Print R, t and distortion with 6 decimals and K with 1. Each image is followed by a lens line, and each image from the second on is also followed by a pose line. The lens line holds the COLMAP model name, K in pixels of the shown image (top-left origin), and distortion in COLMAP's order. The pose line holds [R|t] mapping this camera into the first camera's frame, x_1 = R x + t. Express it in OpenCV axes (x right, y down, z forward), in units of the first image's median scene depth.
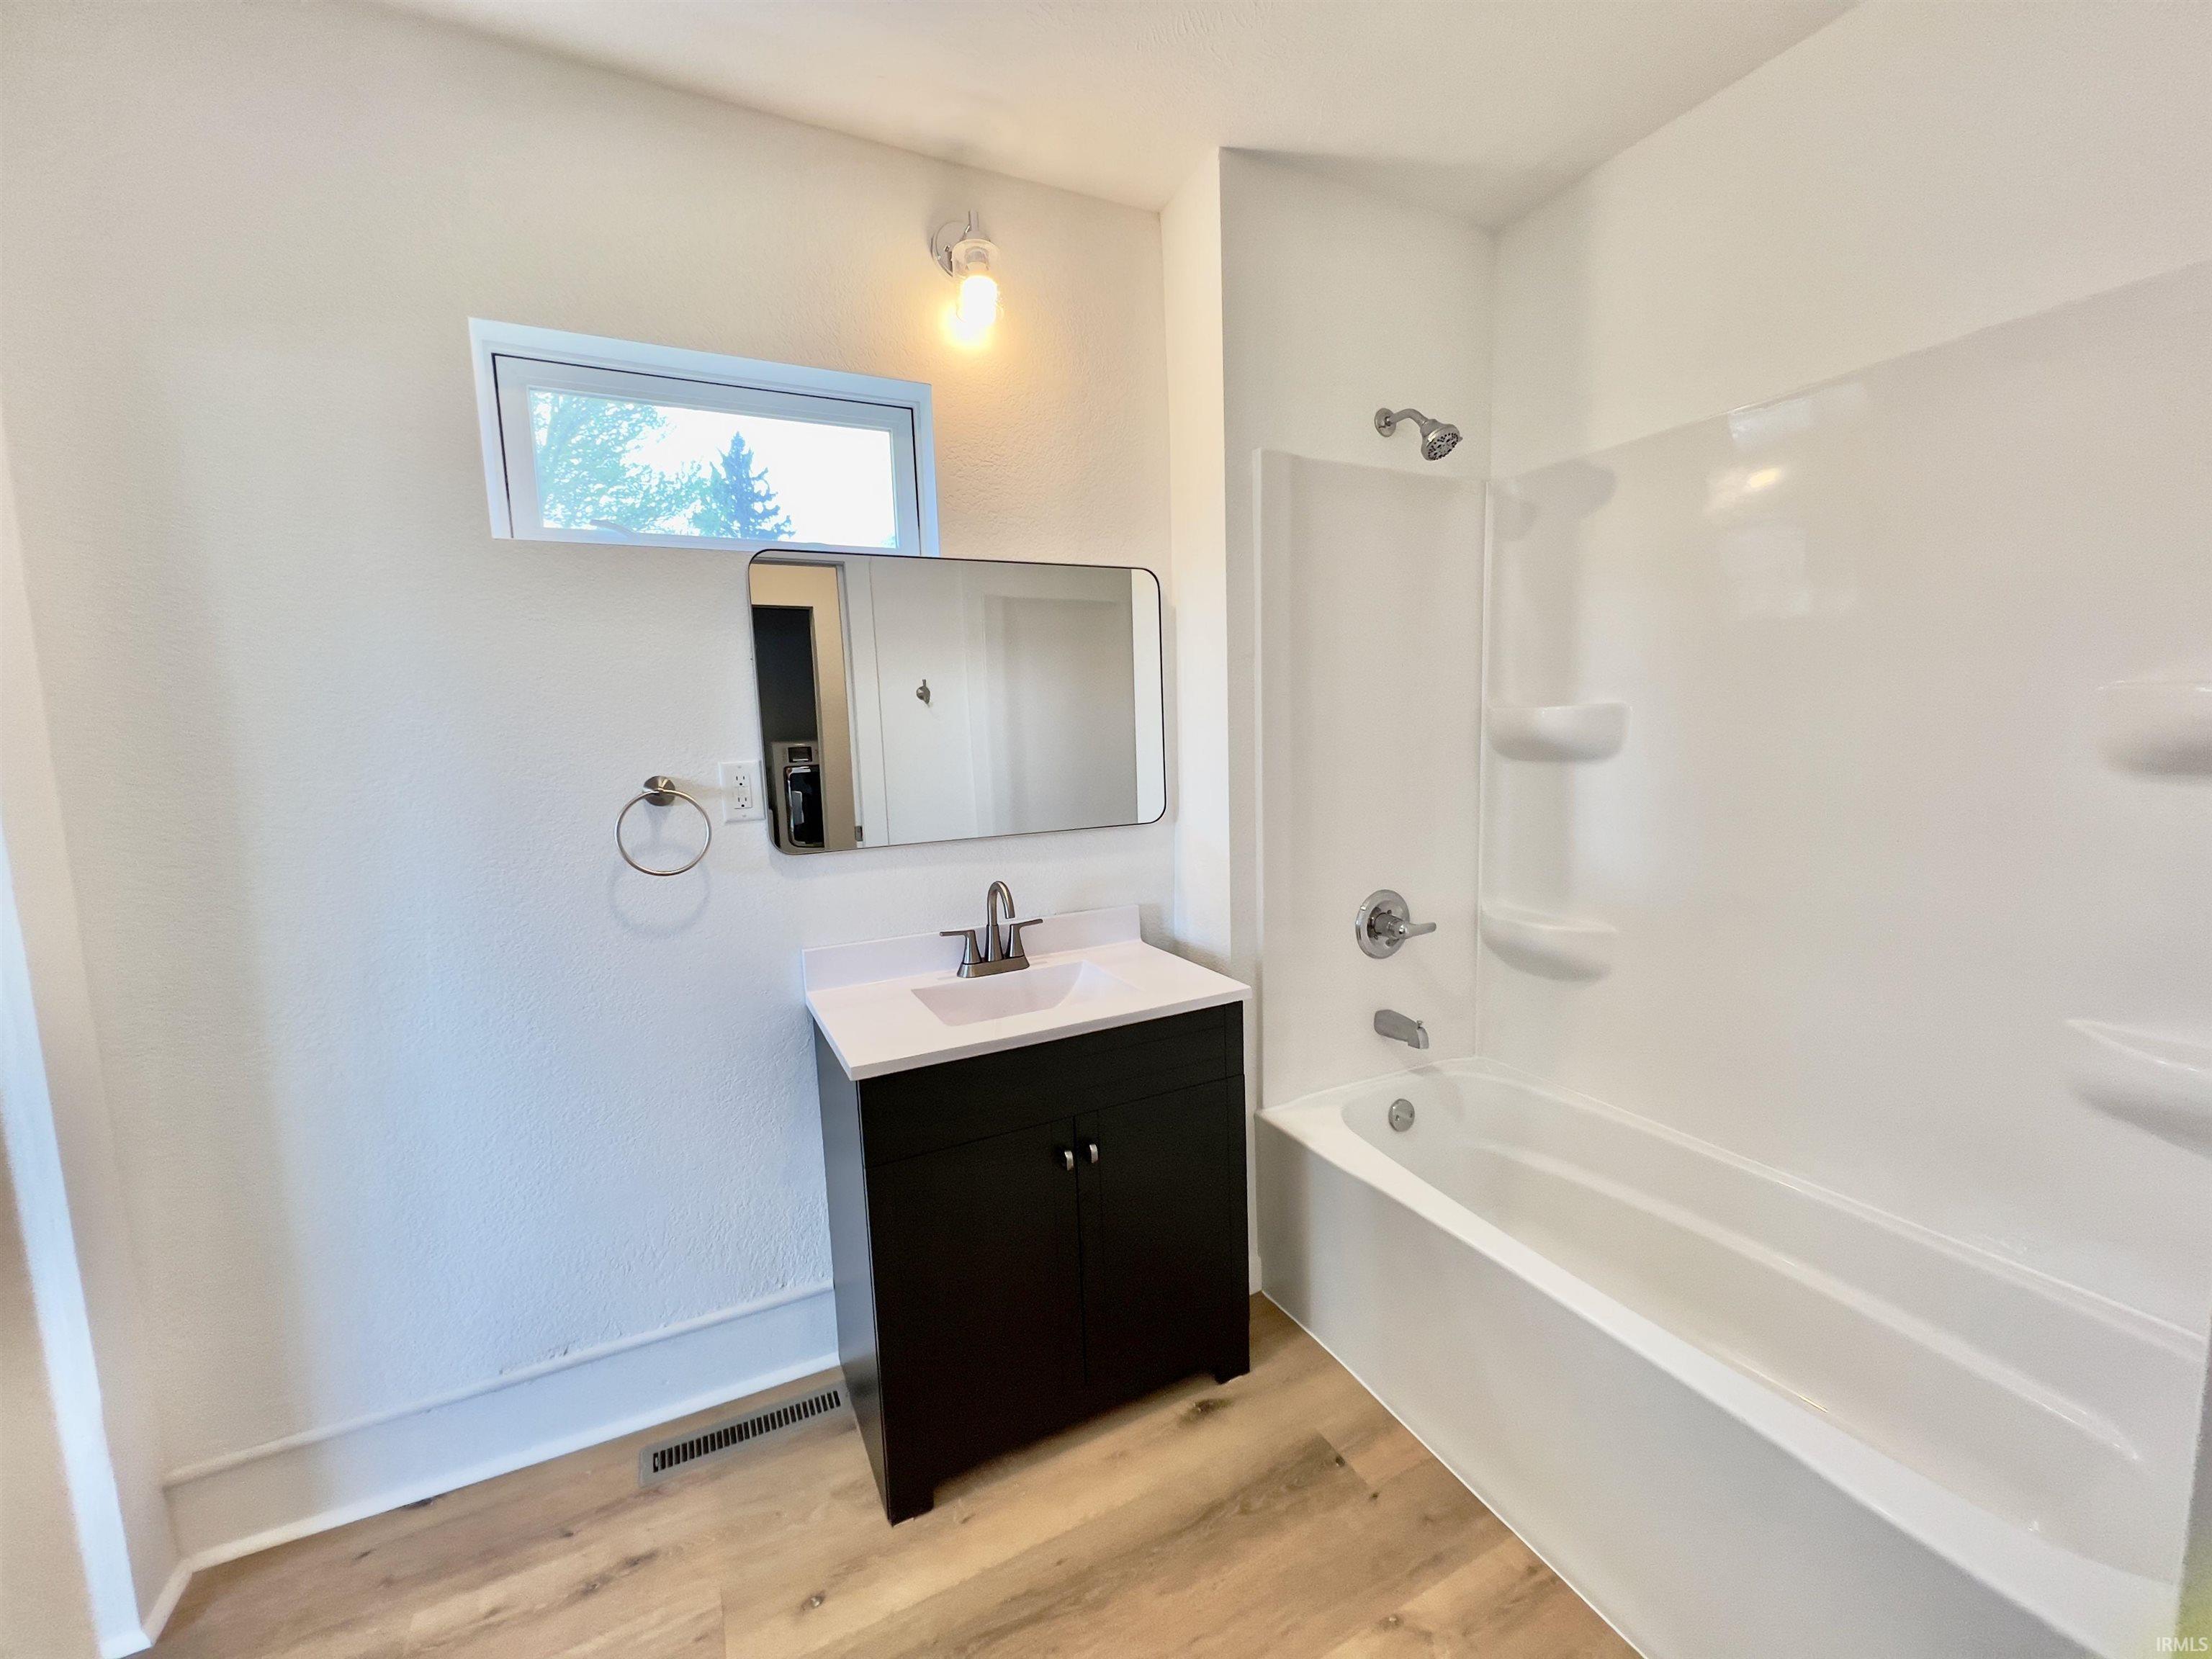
lens RADIAL K [[887.7, 0, 1100.6], [0, 887.7, 837.0], [0, 0, 1]] dist [-0.000352, 0.000404]
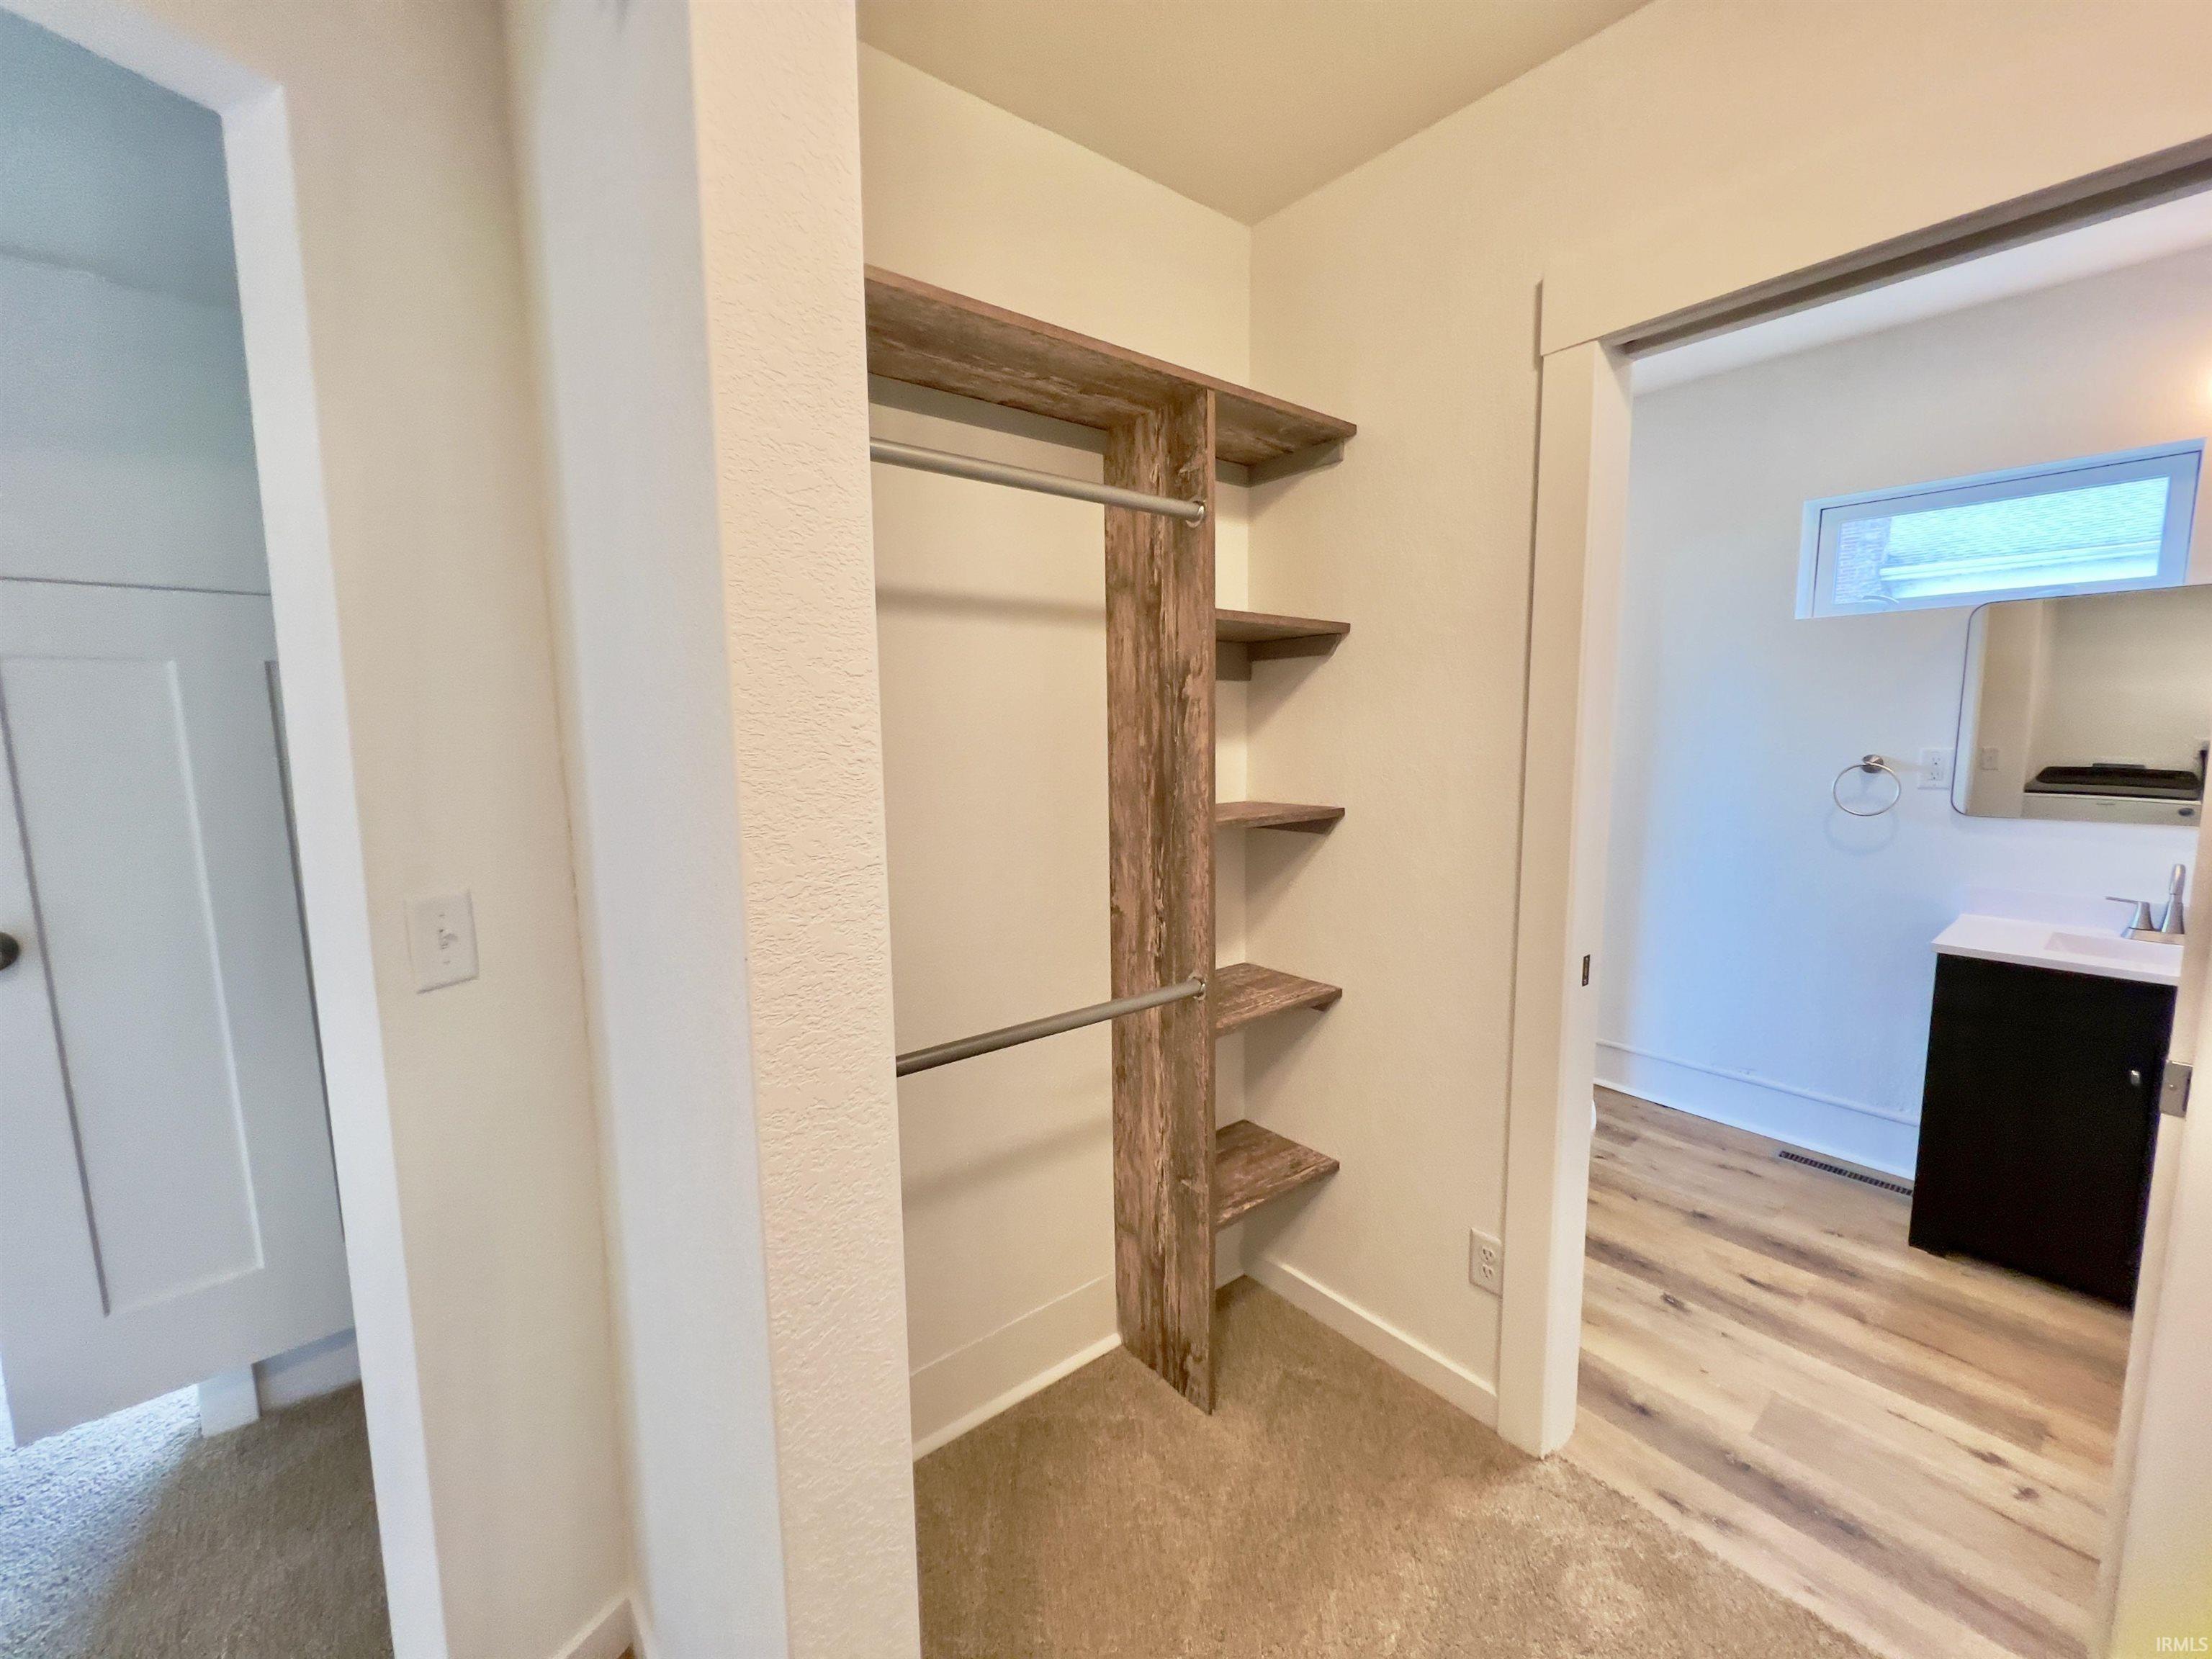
lens RADIAL K [[887.7, 0, 1097.5], [0, 887.7, 827.9], [0, 0, 1]] dist [-0.000352, 0.000404]
pose [[0.217641, 0.149723, -0.964477, 0.759769], [-0.103169, 0.986157, 0.129808, -0.002054], [0.970561, 0.071253, 0.230075, -0.712734]]
